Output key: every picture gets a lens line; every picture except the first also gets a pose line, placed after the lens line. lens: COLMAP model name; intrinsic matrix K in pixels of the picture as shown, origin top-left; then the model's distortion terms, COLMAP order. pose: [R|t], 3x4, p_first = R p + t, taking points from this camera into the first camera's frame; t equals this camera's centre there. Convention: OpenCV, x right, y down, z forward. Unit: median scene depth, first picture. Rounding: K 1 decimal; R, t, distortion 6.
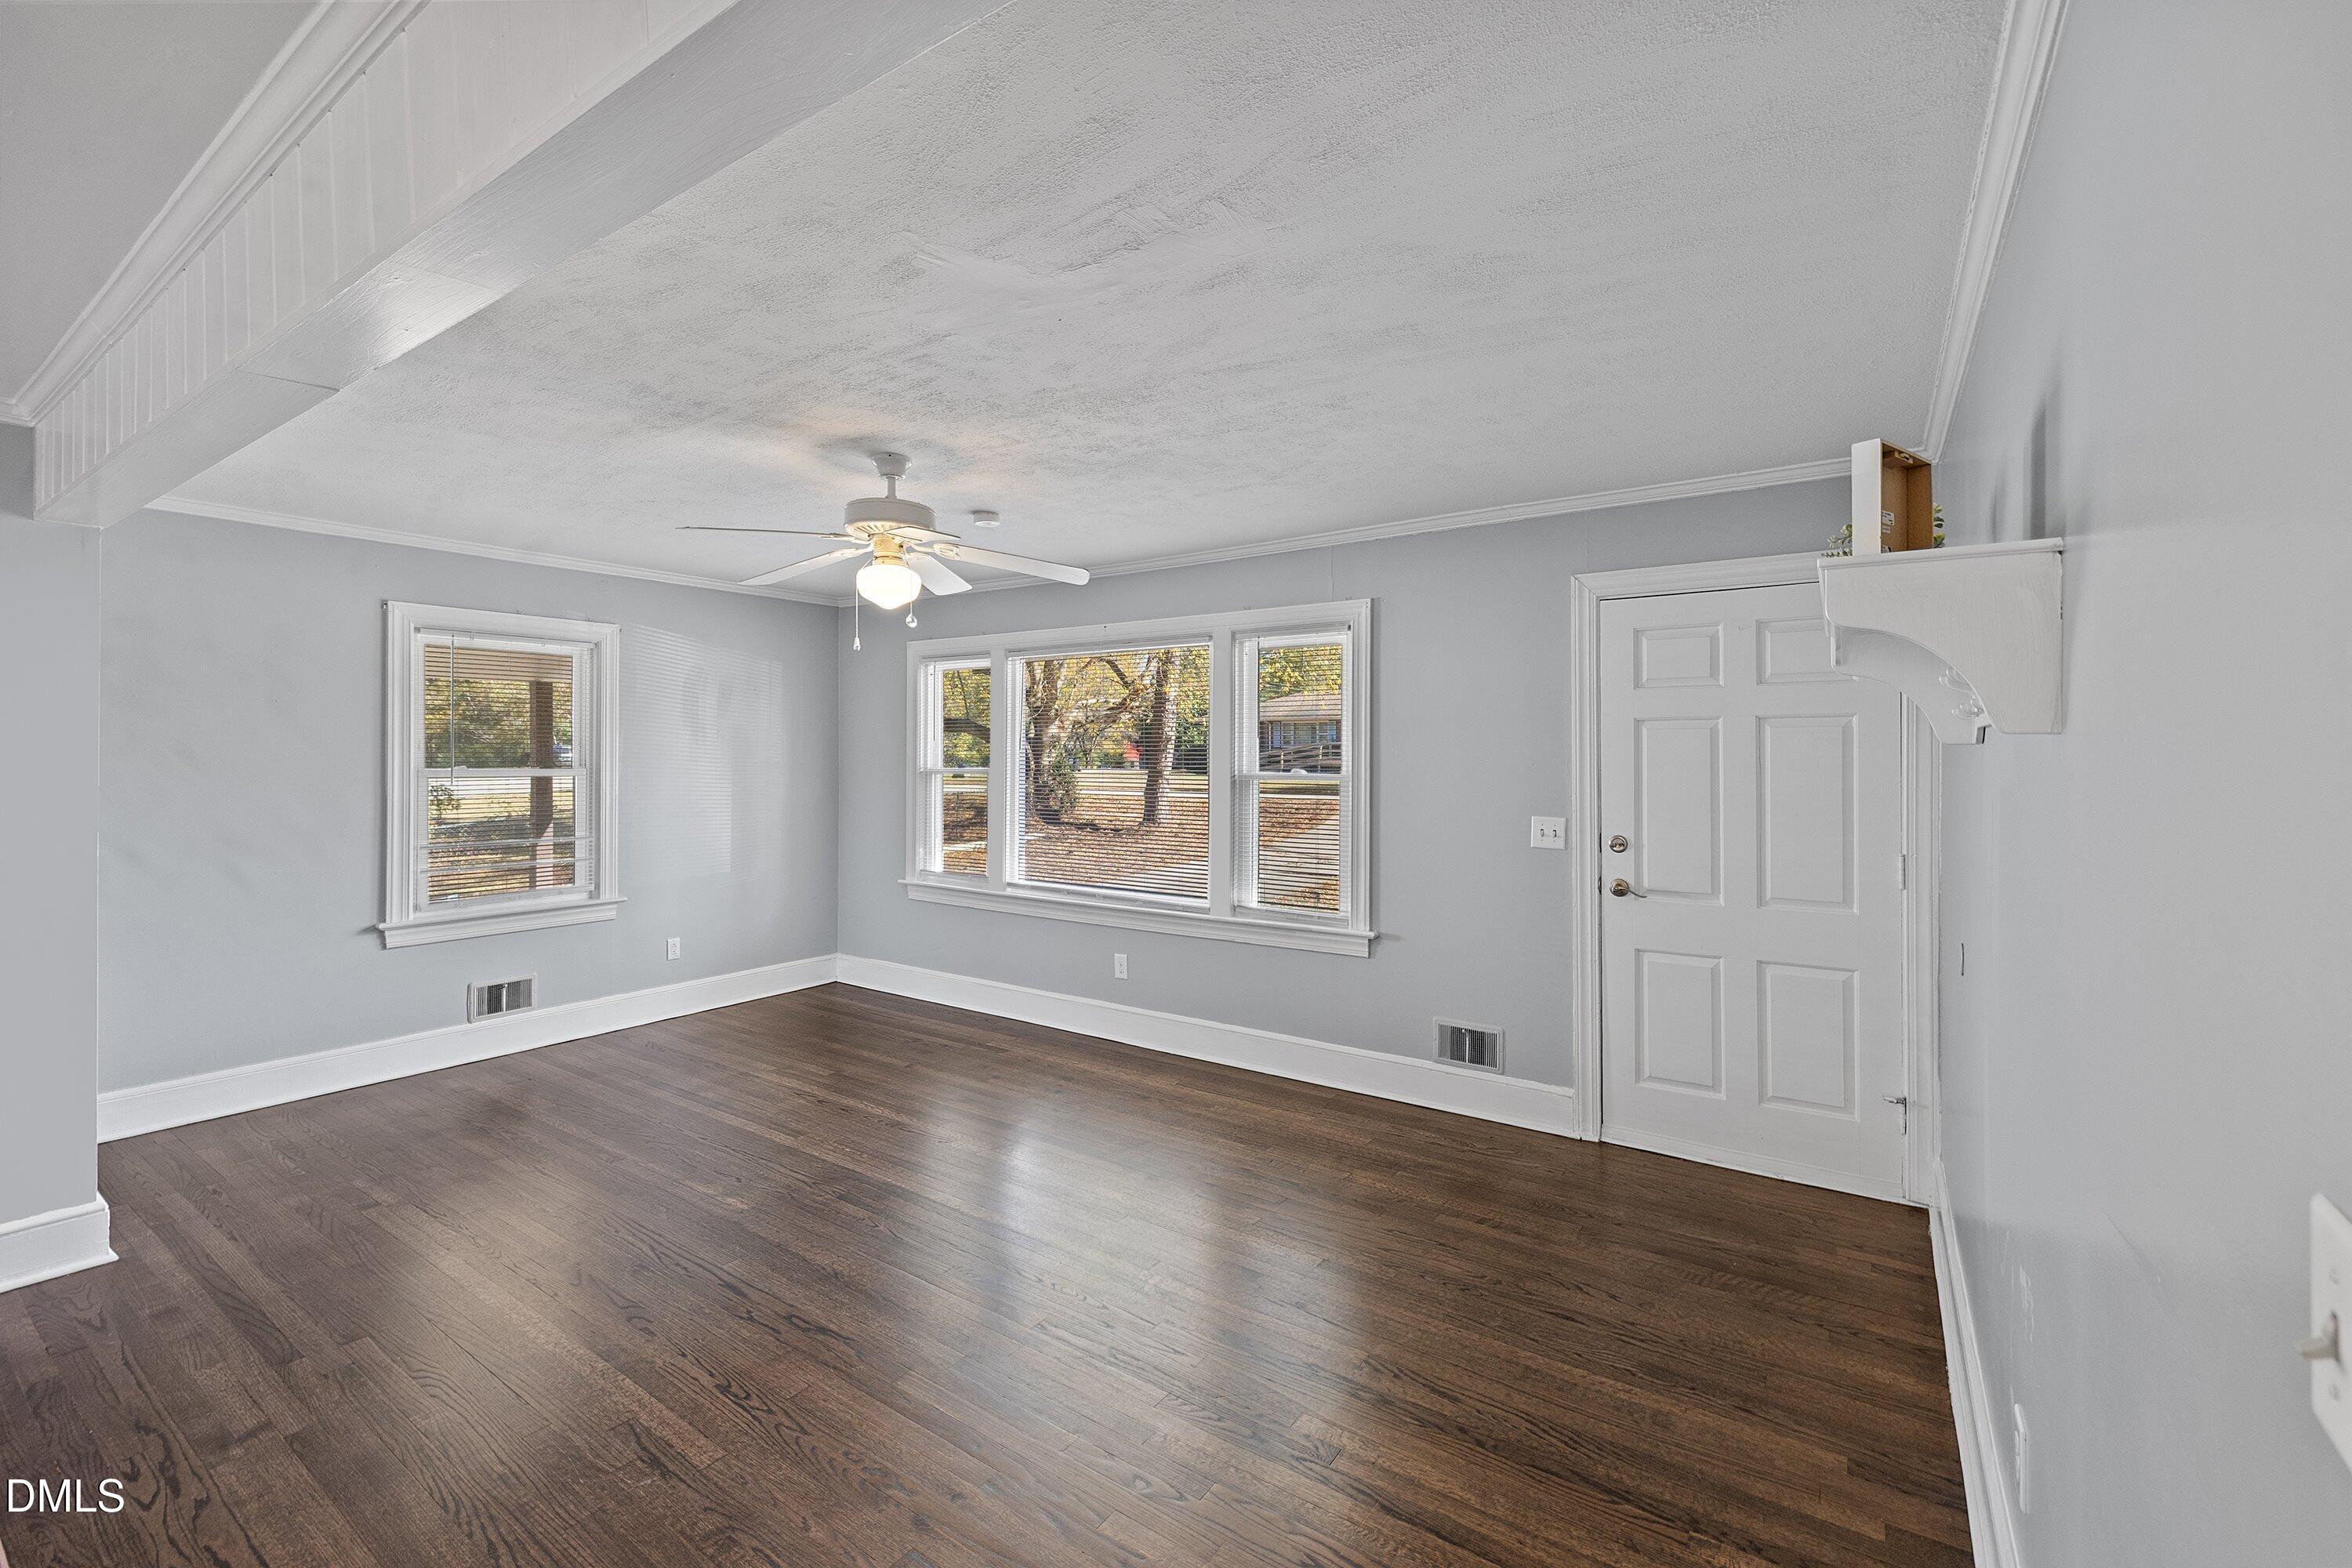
lens RADIAL K [[1009.3, 0, 1140.5], [0, 1009.3, 748.8], [0, 0, 1]] dist [-0.002794, 0.001942]
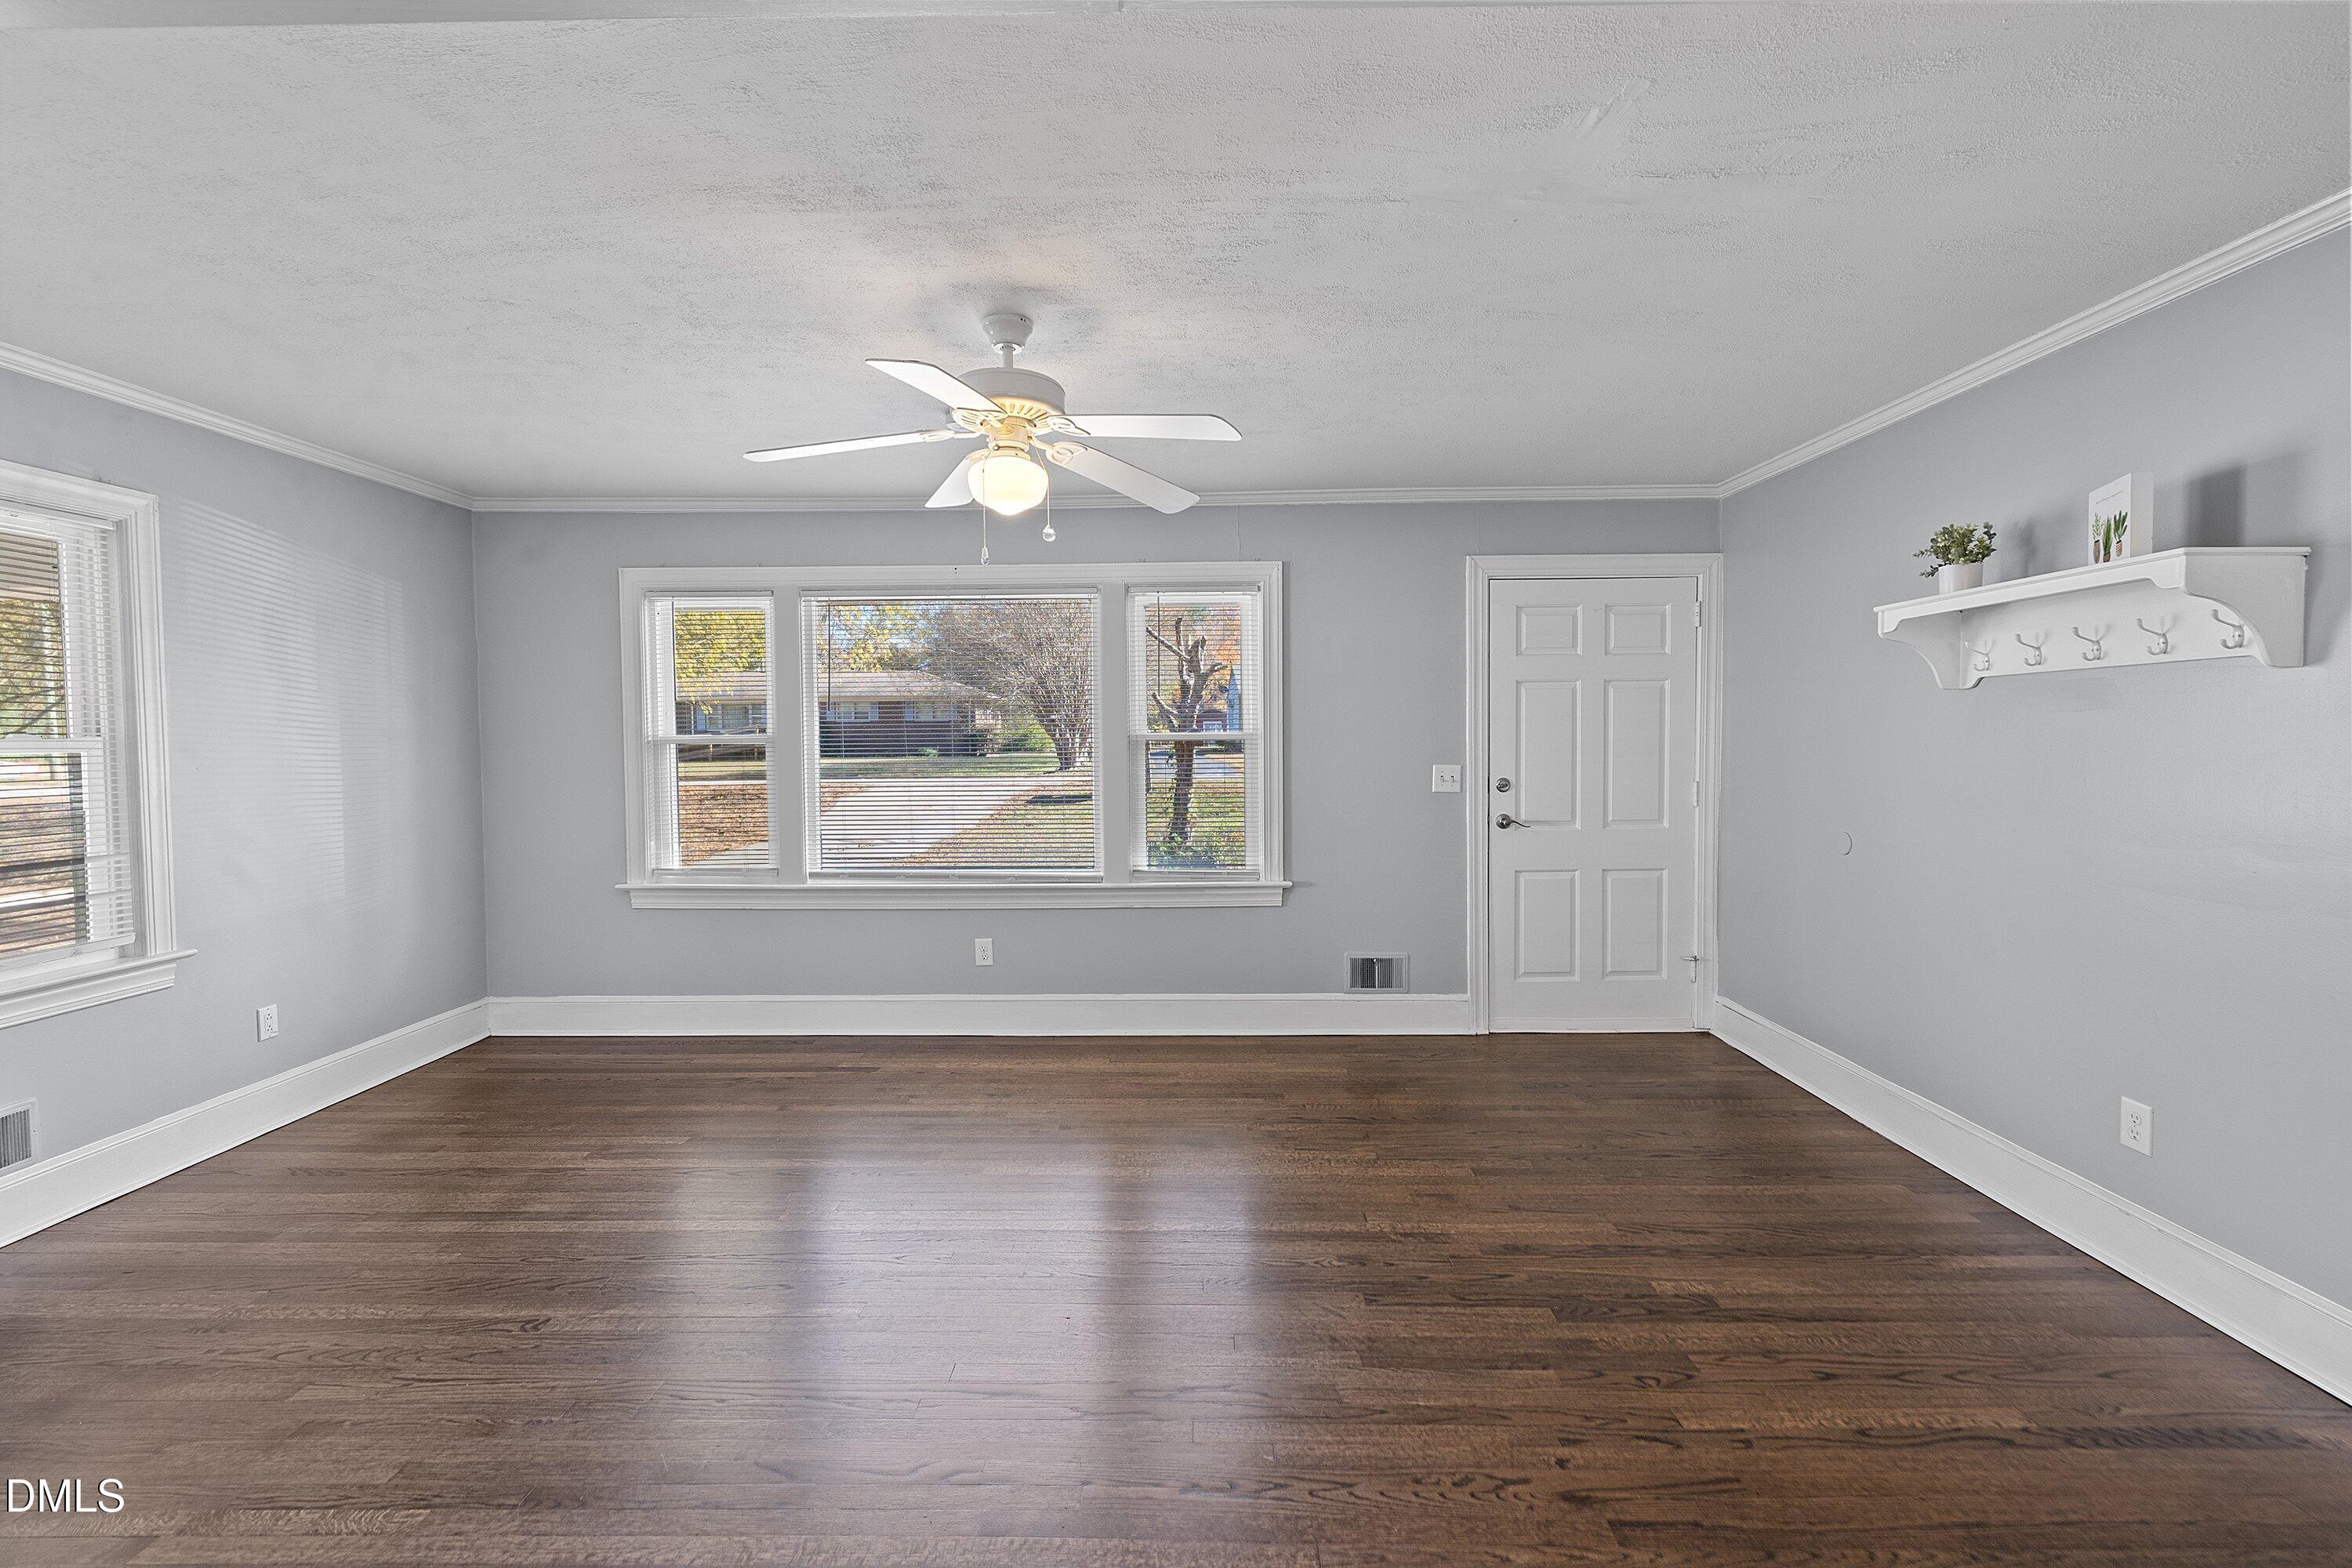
lens RADIAL K [[1009.3, 0, 1177.5], [0, 1009.3, 772.5], [0, 0, 1]] dist [-0.002794, 0.001942]
pose [[0.820580, -0.029226, 0.570785, -0.480788], [0.005949, 0.999074, 0.042604, 0.023810], [-0.571501, -0.031565, 0.819994, 0.216145]]
